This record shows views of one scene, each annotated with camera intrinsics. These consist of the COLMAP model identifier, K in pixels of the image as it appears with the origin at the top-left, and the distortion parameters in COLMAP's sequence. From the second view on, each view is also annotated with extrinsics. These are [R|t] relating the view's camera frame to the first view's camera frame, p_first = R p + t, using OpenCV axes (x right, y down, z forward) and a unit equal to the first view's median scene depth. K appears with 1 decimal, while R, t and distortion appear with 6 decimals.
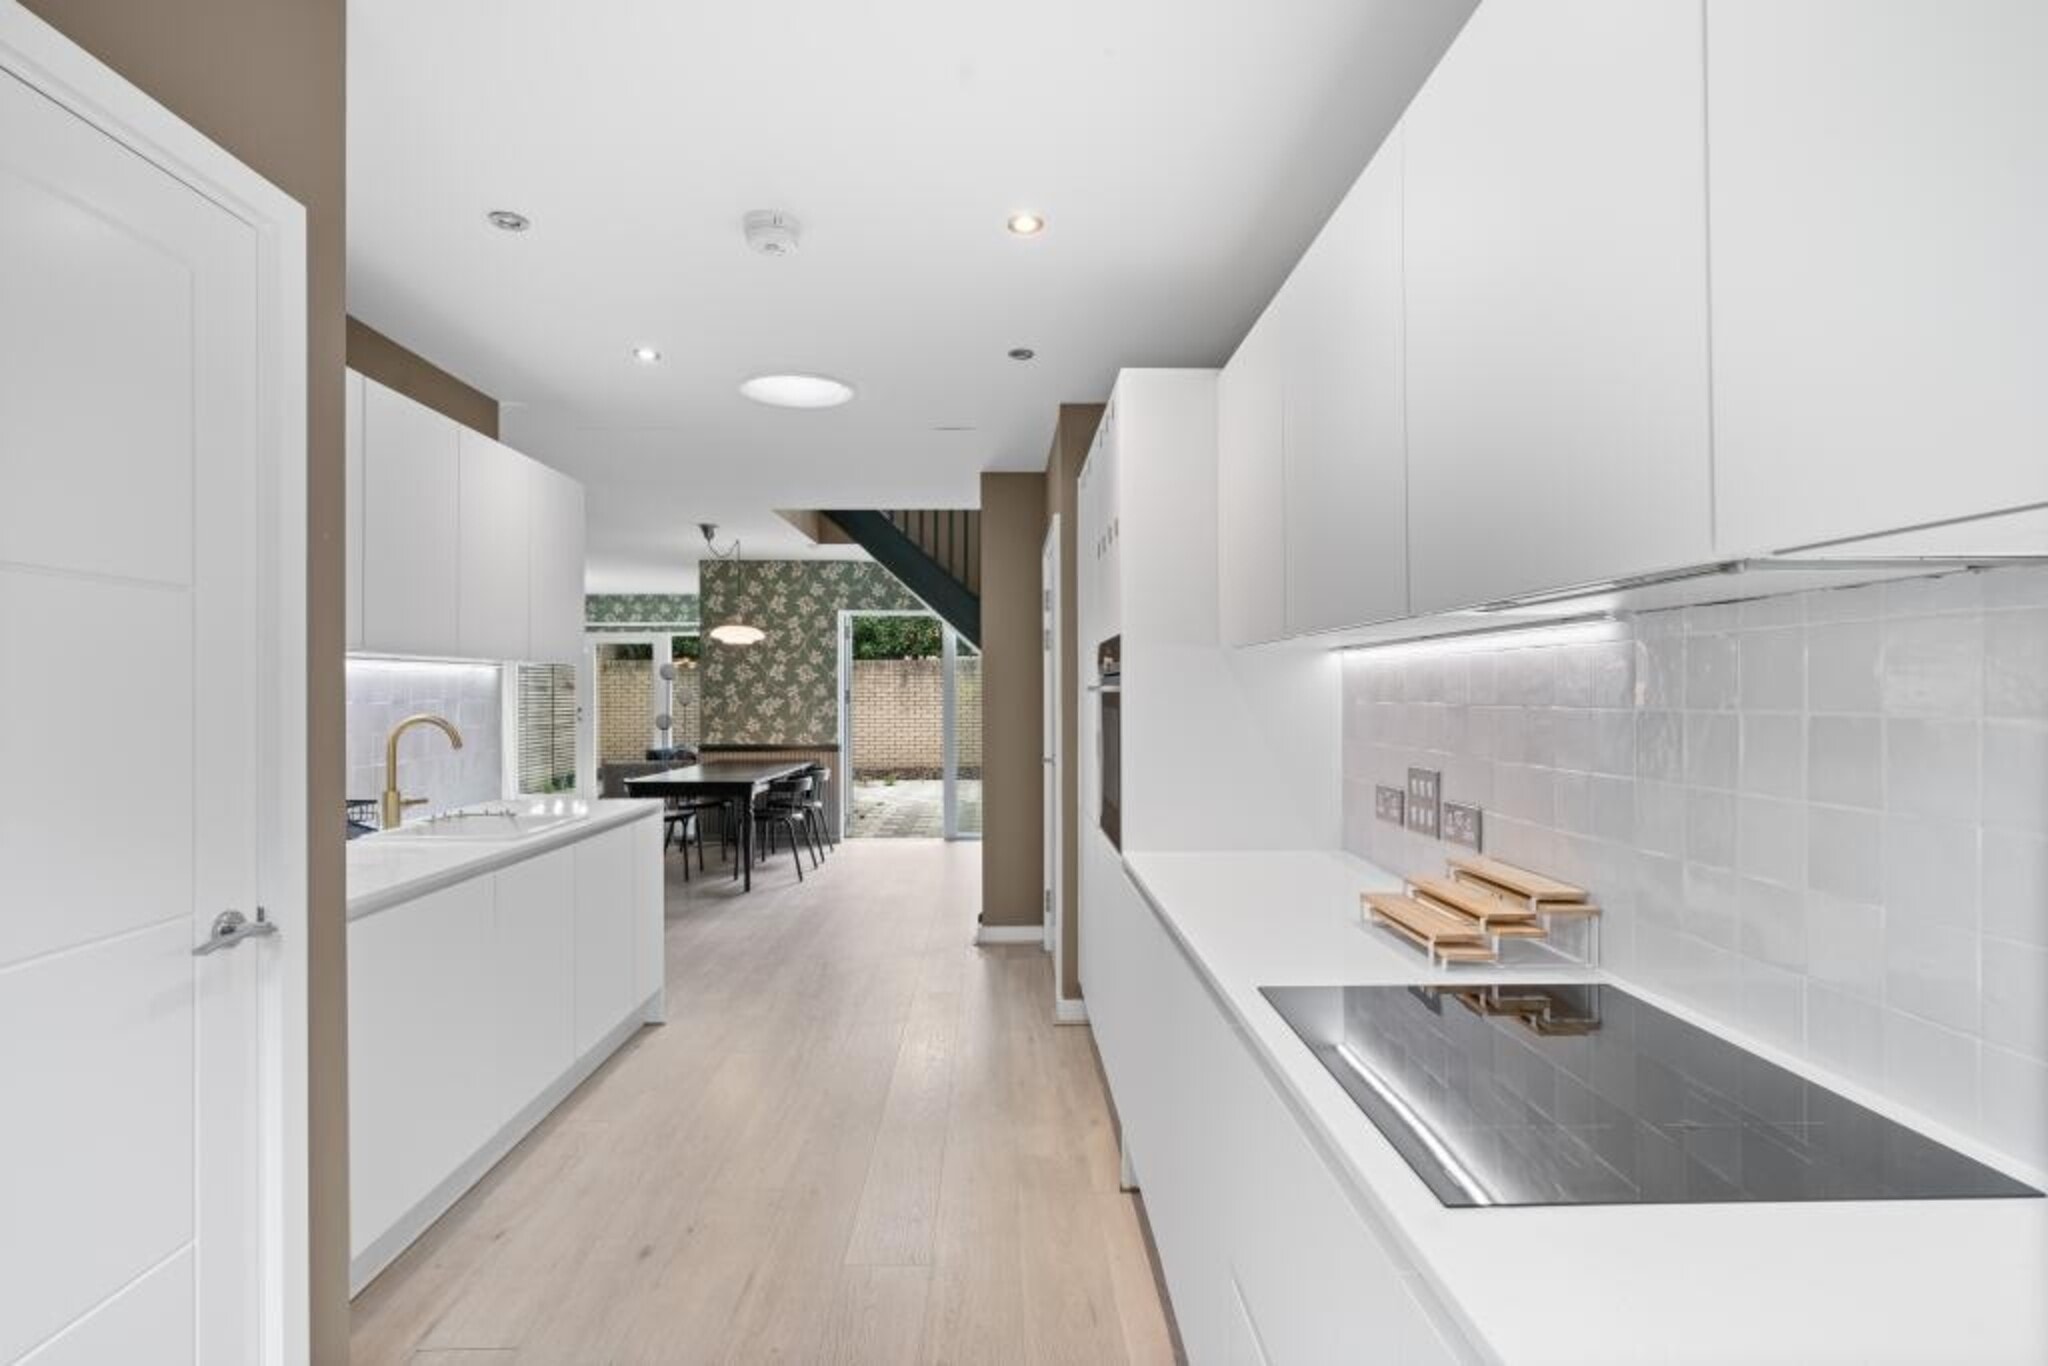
lens RADIAL K [[989.2, 0, 1024.0], [0, 989.2, 683.0], [0, 0, 1]] dist [0.000414, -0.000023]
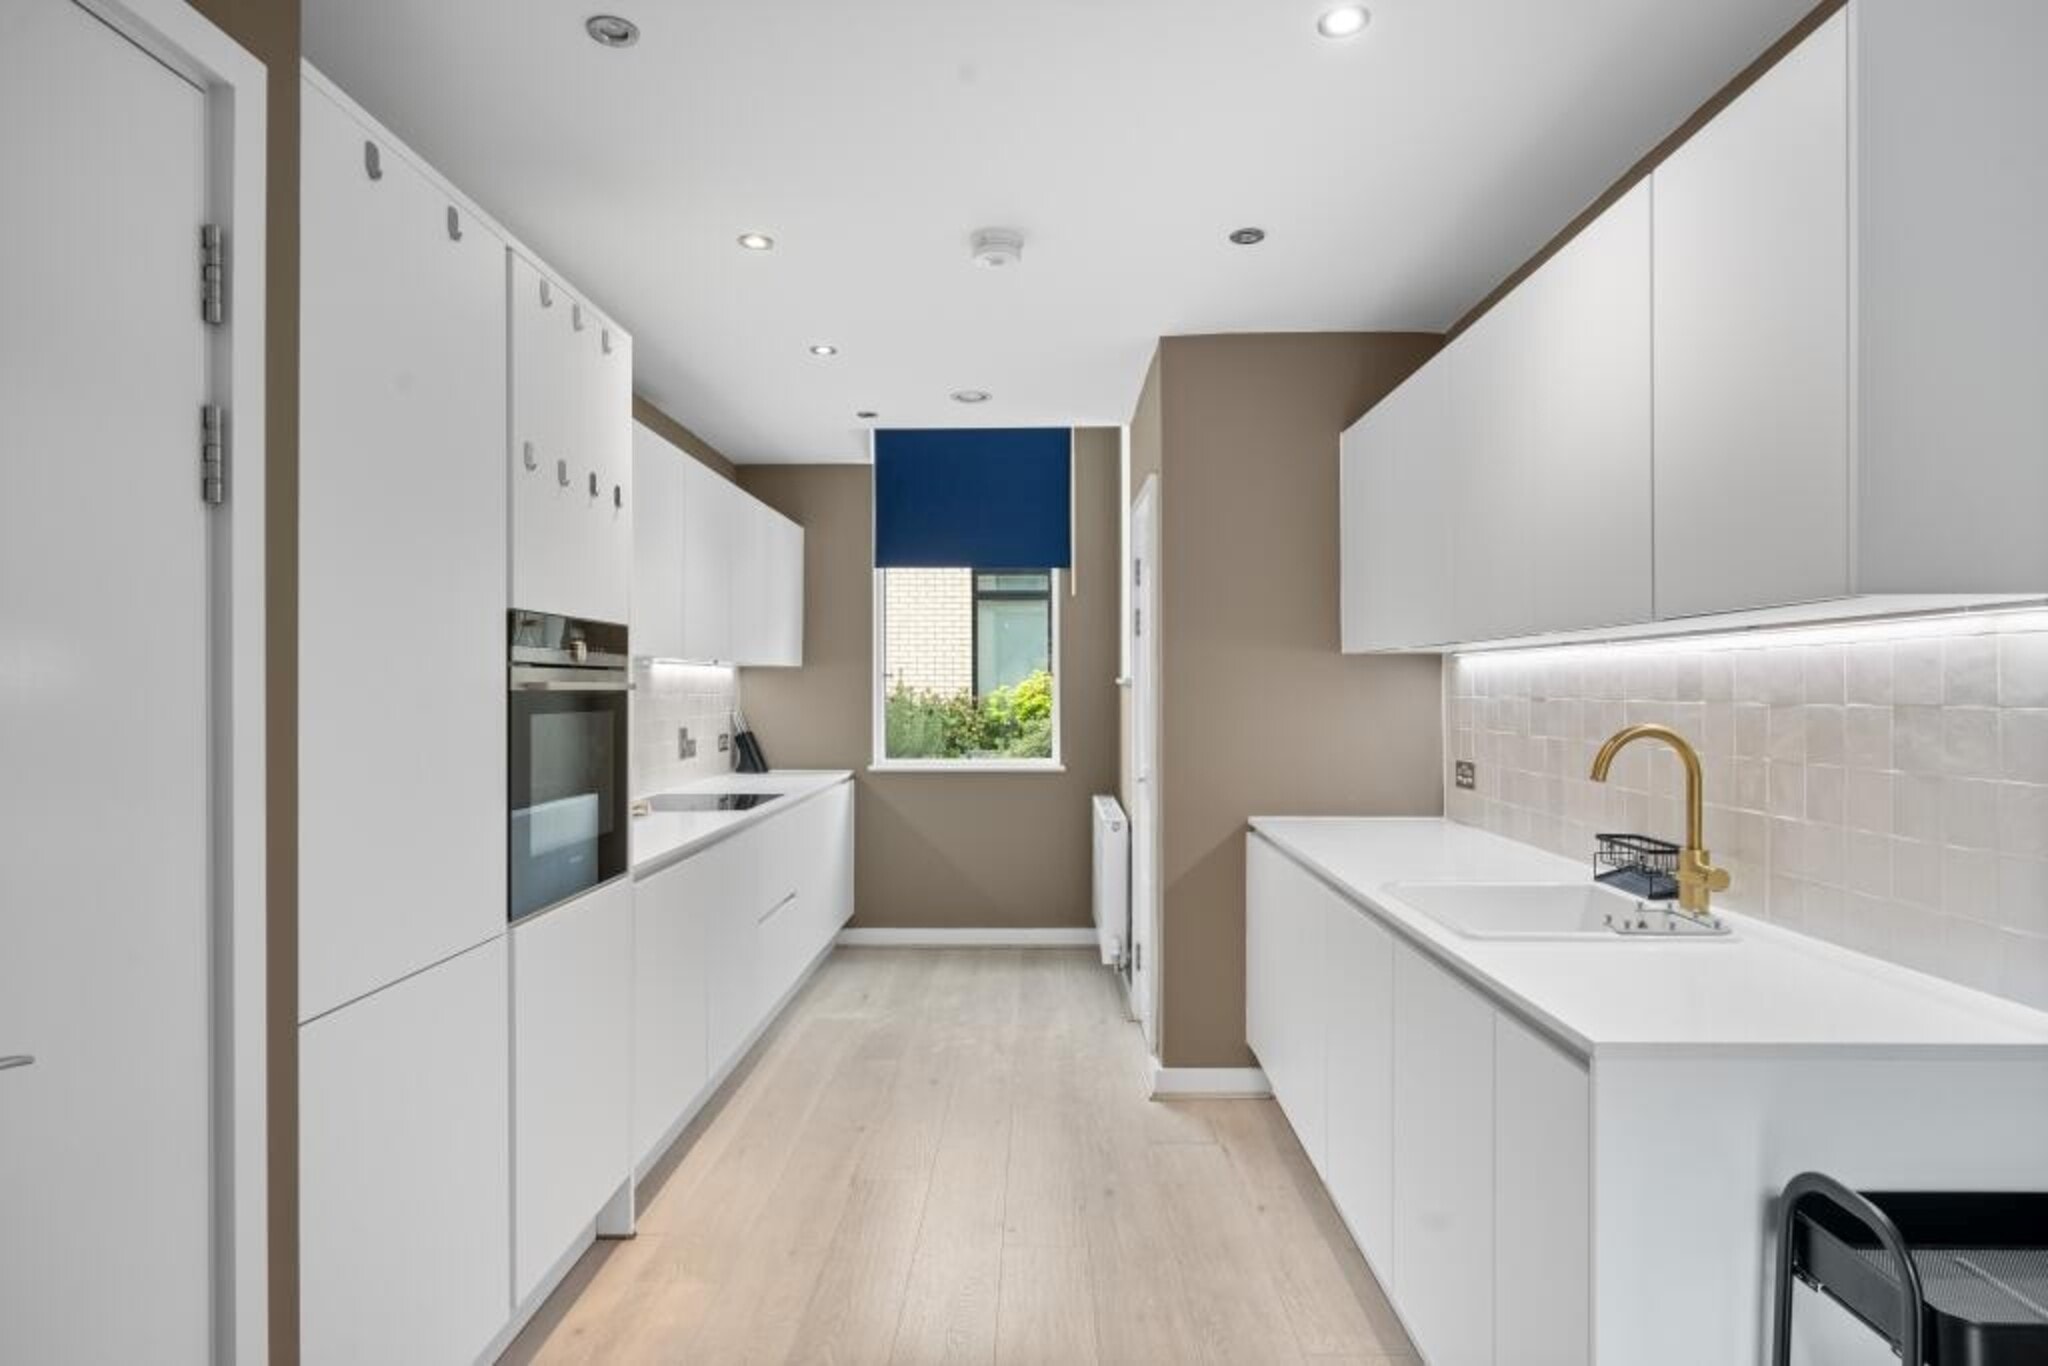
lens RADIAL K [[1180.5, 0, 1024.0], [0, 1180.5, 683.0], [0, 0, 1]] dist [-0.000048, -0.000025]
pose [[-0.998894, 0.005657, 0.046671, -0.300601], [0.005387, 0.999968, -0.005911, 0.010822], [-0.046703, -0.005653, -0.998893, 1.982272]]
